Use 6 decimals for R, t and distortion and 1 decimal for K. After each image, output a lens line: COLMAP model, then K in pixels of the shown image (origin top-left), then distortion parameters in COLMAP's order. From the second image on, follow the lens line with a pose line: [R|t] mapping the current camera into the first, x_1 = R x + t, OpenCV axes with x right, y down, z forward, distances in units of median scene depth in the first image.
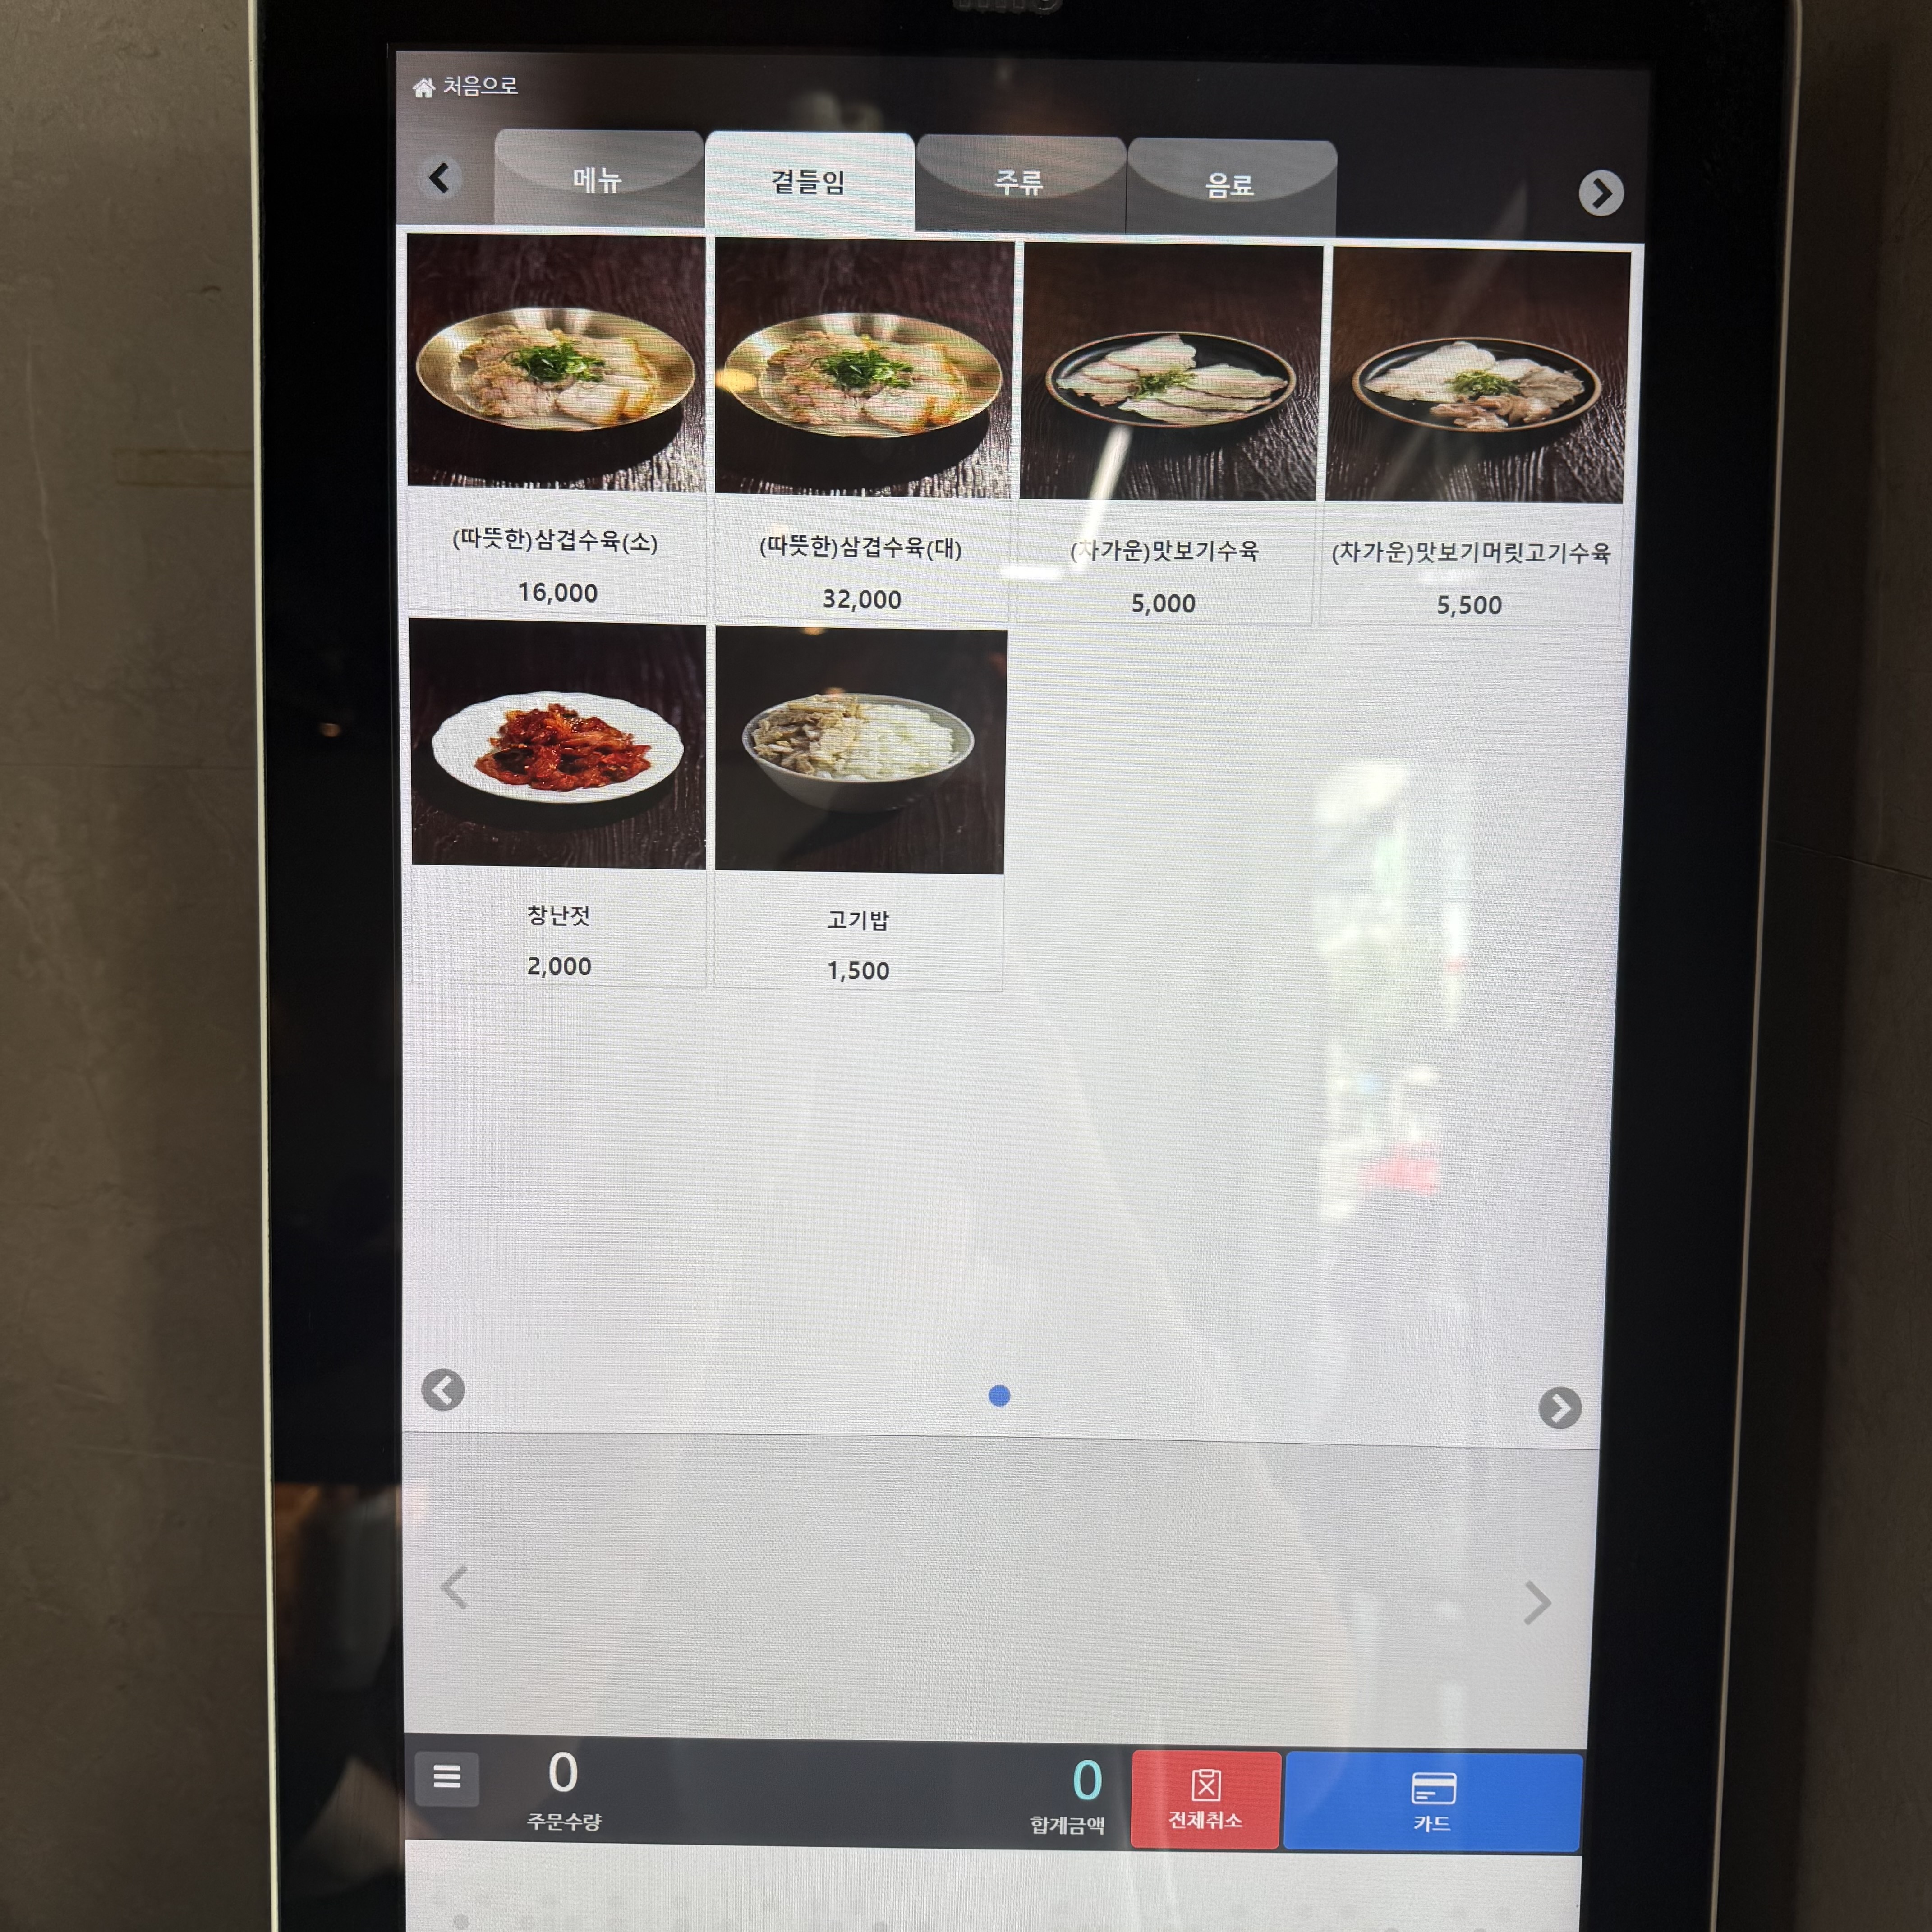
lens RADIAL K [[1882.1, 0, 966.0], [0, 1882.1, 966.0], [0, 0, 1]] dist [-0.017013, -0.004334]
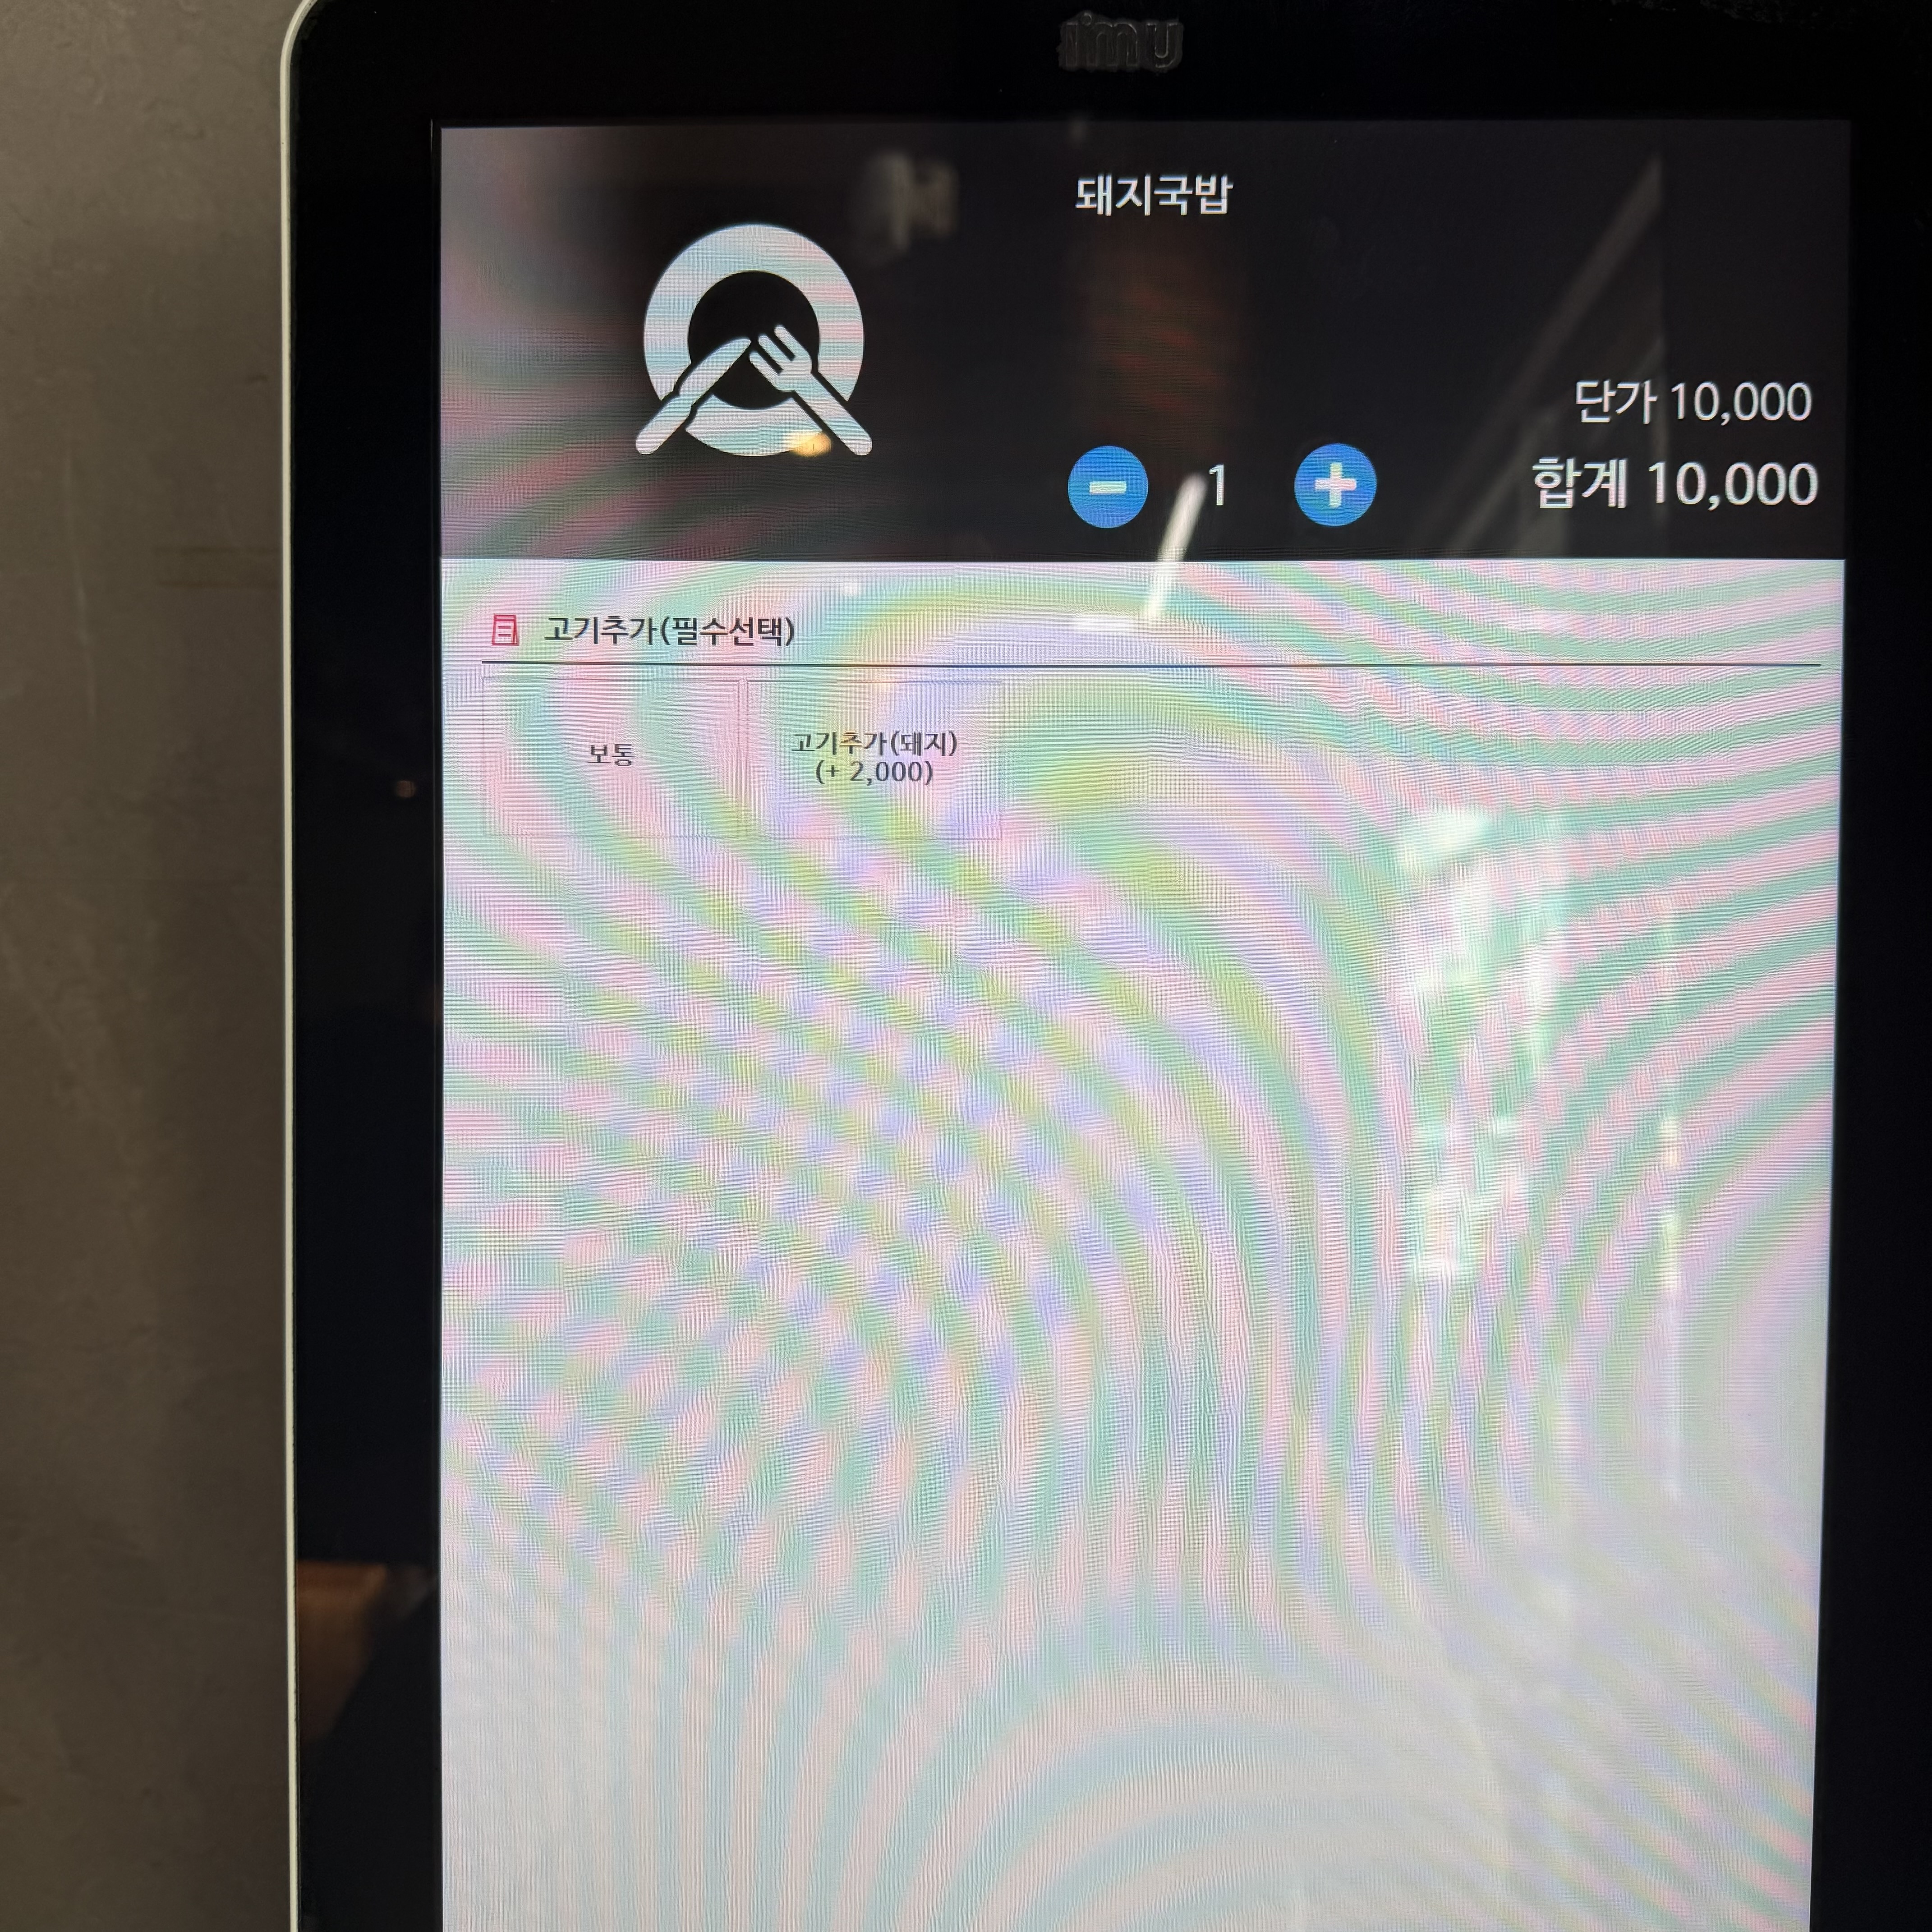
lens RADIAL K [[1878.3, 0, 962.3], [0, 1878.3, 934.9], [0, 0, 1]] dist [-0.026928, 0.000167]
pose [[0.999186, -0.005606, -0.039947, -0.012760], [0.004112, 0.999293, -0.037384, -0.043350], [0.040129, 0.037189, 0.998502, 0.083114]]
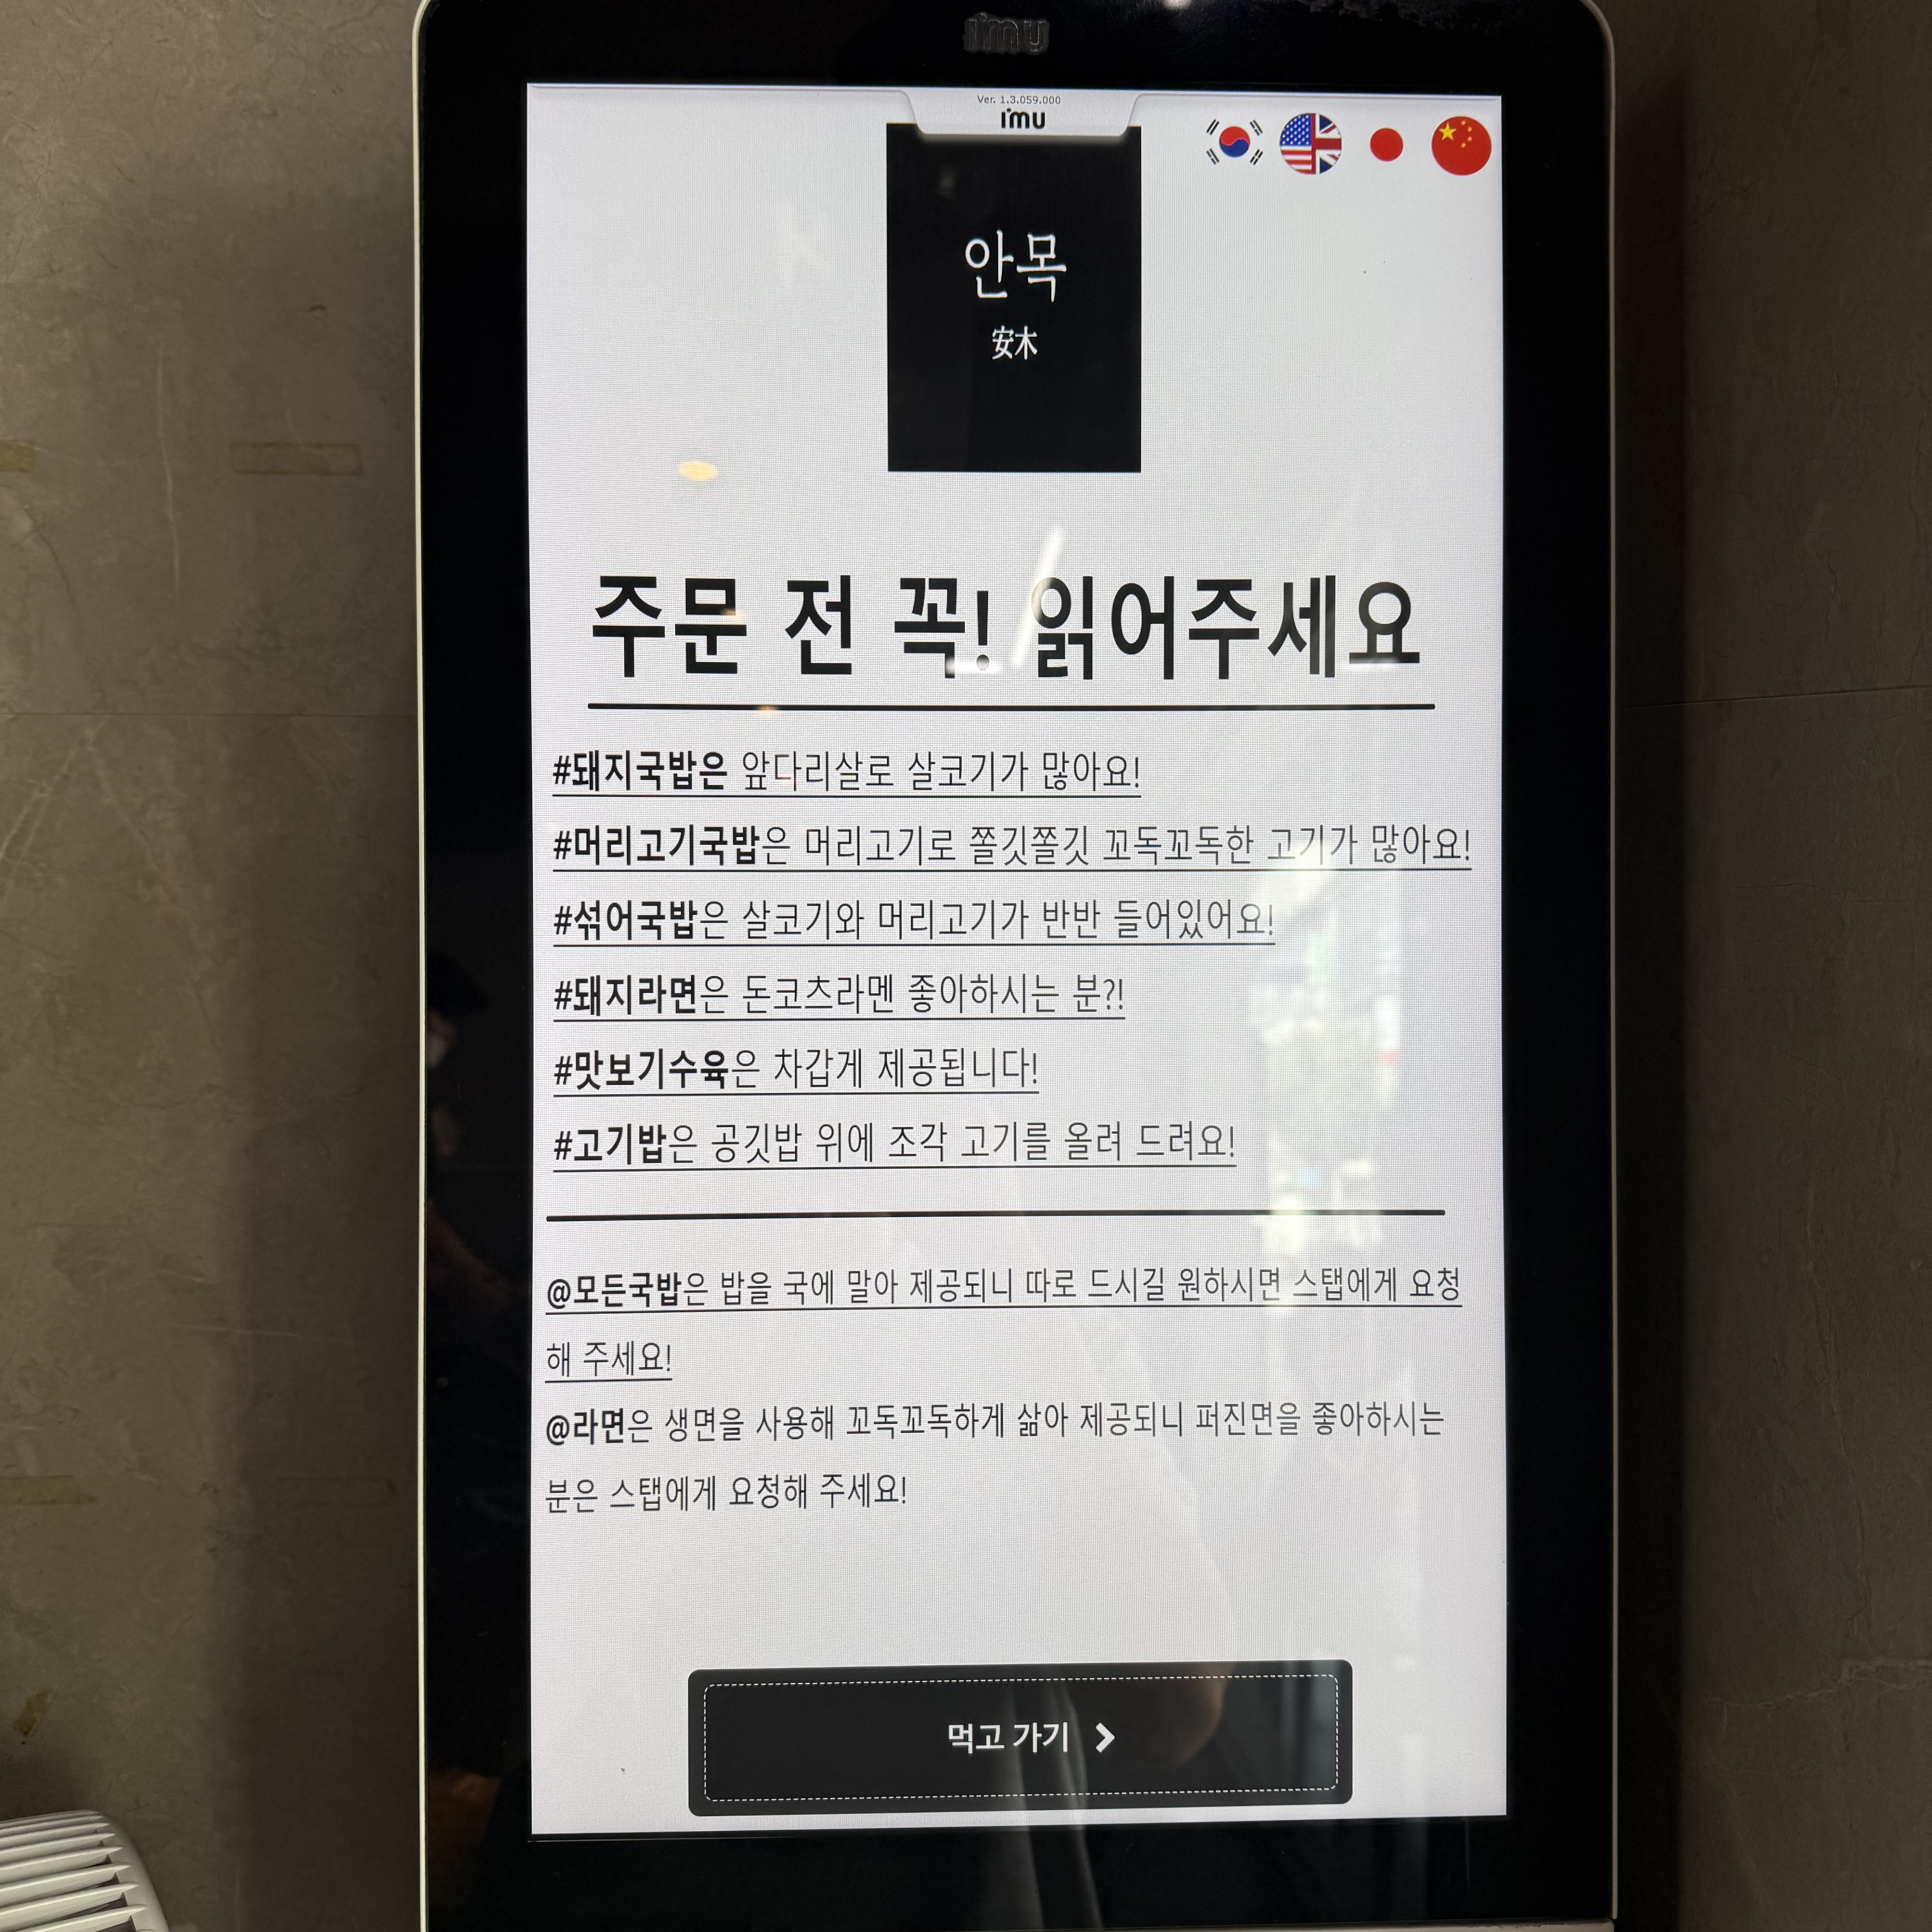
lens RADIAL K [[1882.1, 0, 966.0], [0, 1882.1, 966.0], [0, 0, 1]] dist [-0.017013, -0.004334]
pose [[0.999245, -0.017461, 0.034695, -0.039900], [0.019693, 0.997688, -0.065045, 0.131101], [-0.033479, 0.065679, 0.997279, -0.159199]]
